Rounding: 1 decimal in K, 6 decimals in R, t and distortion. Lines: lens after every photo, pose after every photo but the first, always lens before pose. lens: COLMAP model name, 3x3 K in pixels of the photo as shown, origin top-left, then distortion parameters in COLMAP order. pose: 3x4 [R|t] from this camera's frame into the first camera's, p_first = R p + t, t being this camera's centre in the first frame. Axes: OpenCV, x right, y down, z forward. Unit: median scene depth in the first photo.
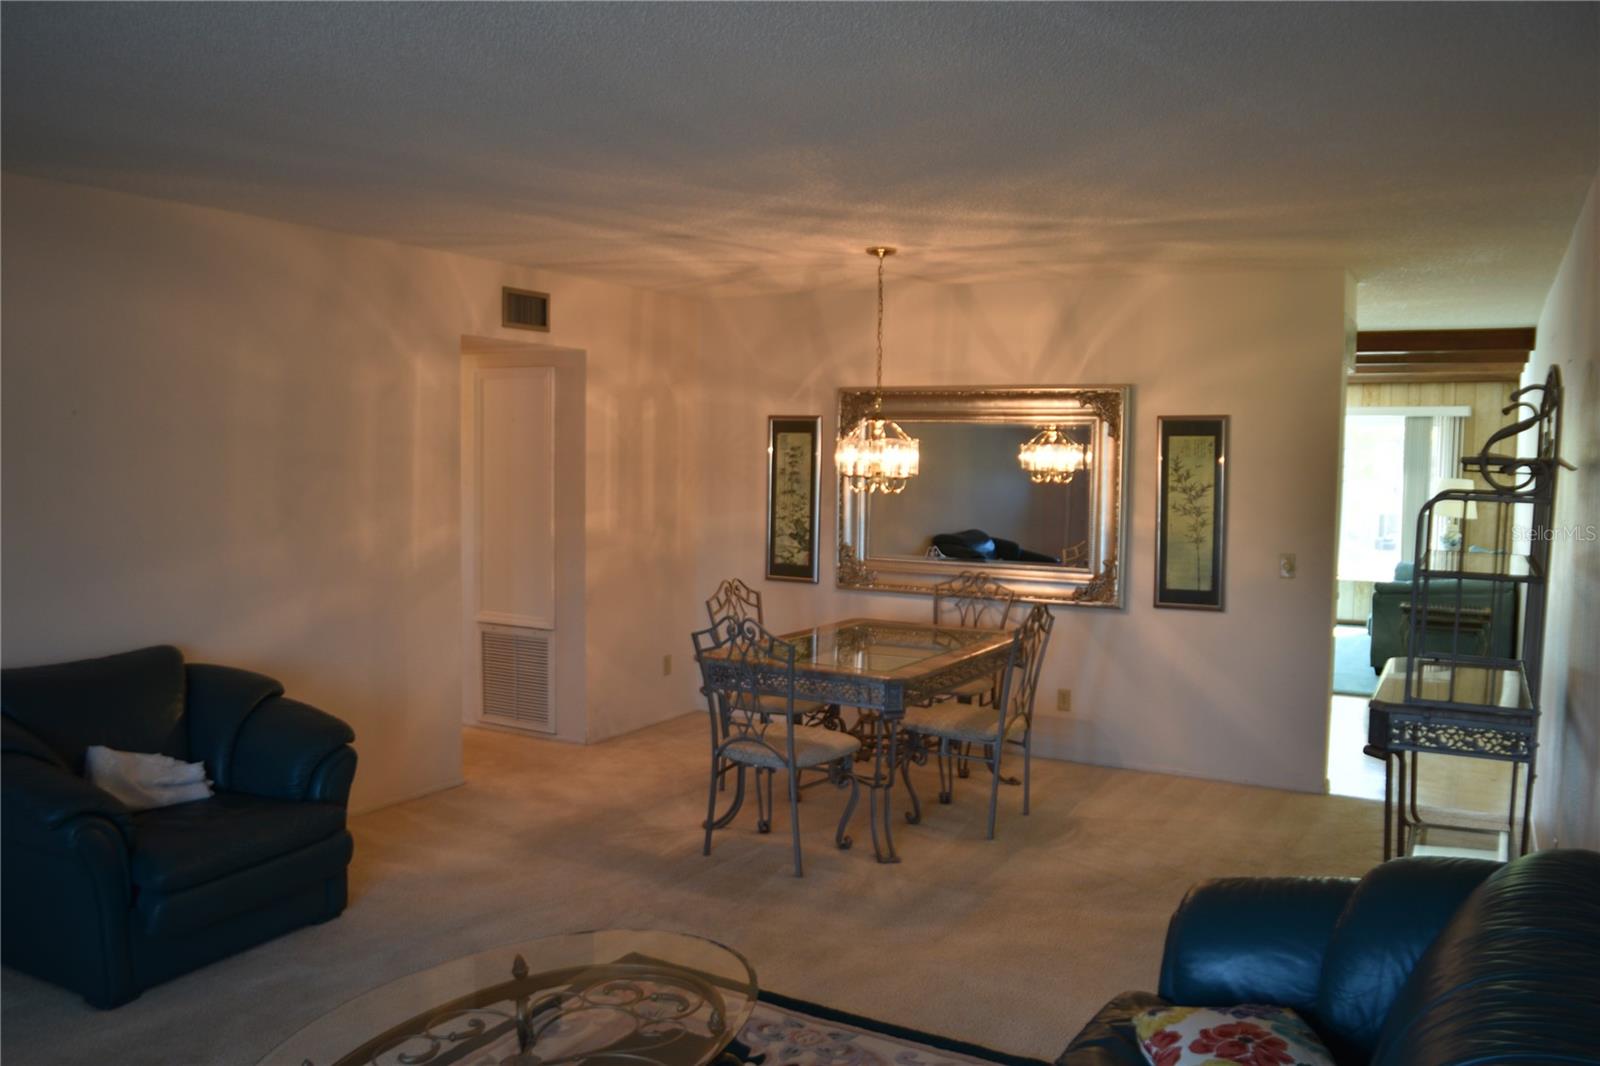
lens RADIAL K [[1258.4, 0, 775.2], [0, 1258.4, 548.4], [0, 0, 1]] dist [-0.100742, 0.026780]
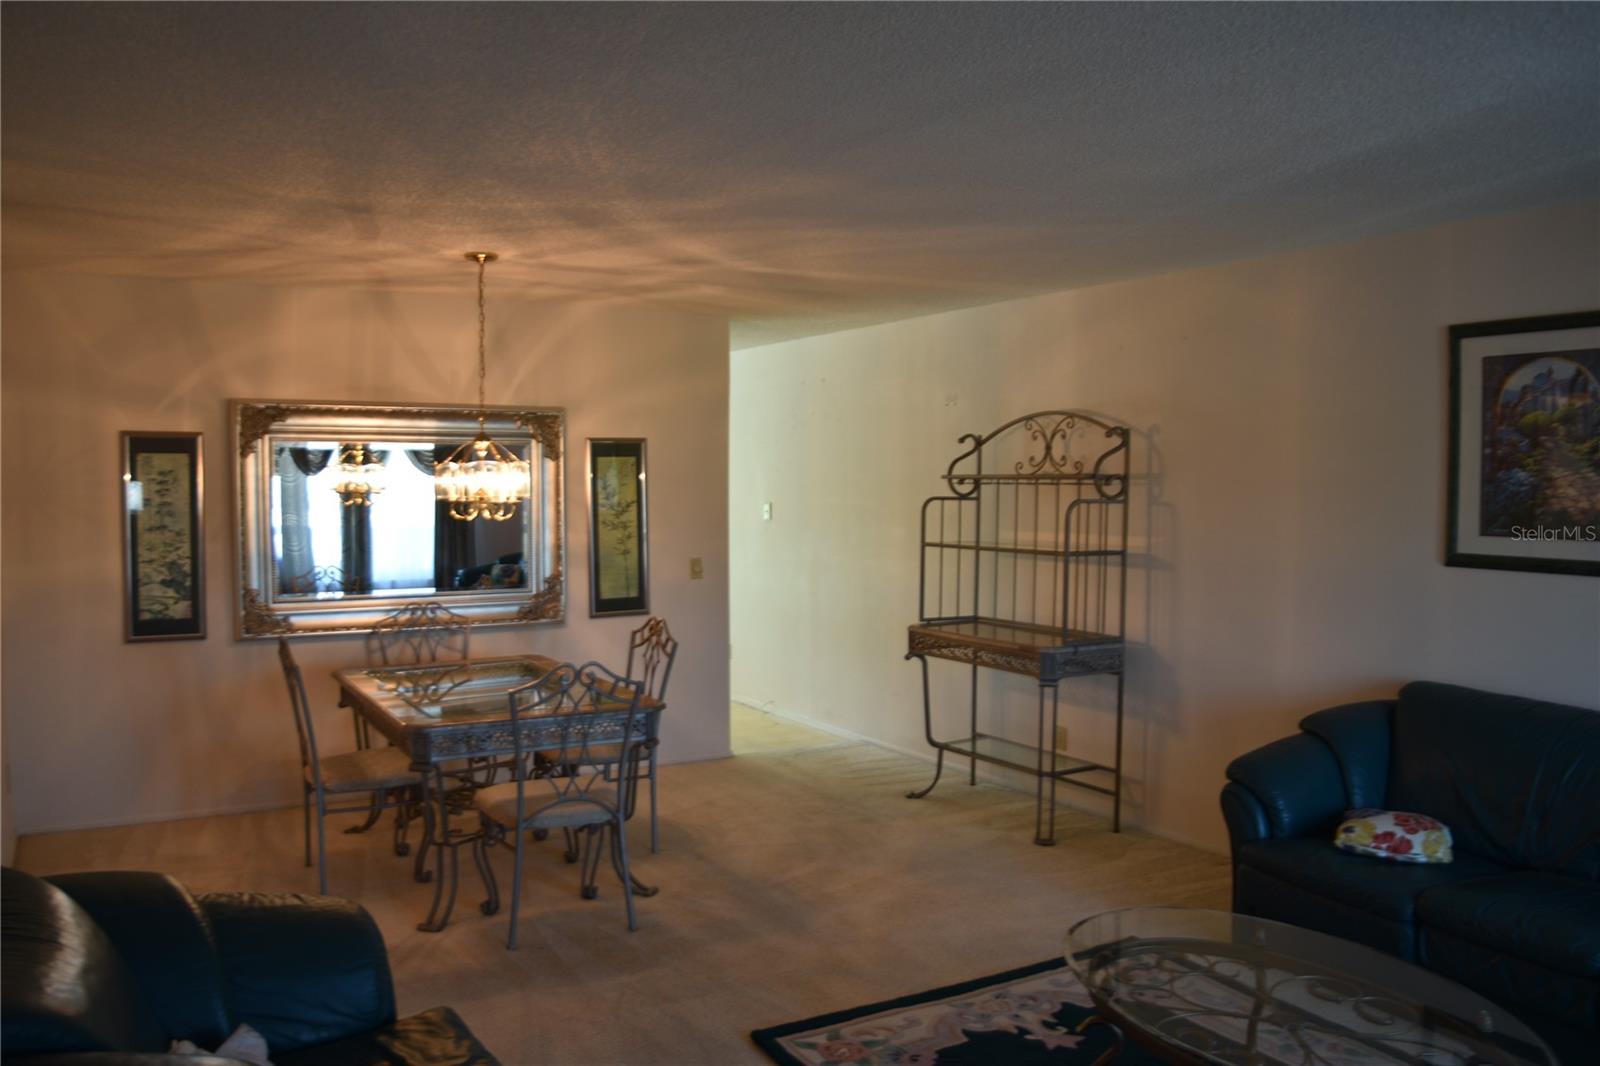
lens RADIAL K [[1258.4, 0, 775.2], [0, 1258.4, 548.4], [0, 0, 1]] dist [-0.100742, 0.026780]
pose [[0.495418, -0.059670, 0.866603, -0.543974], [0.070602, 0.997103, 0.028294, -0.031014], [-0.865780, 0.047167, 0.498196, 0.326811]]
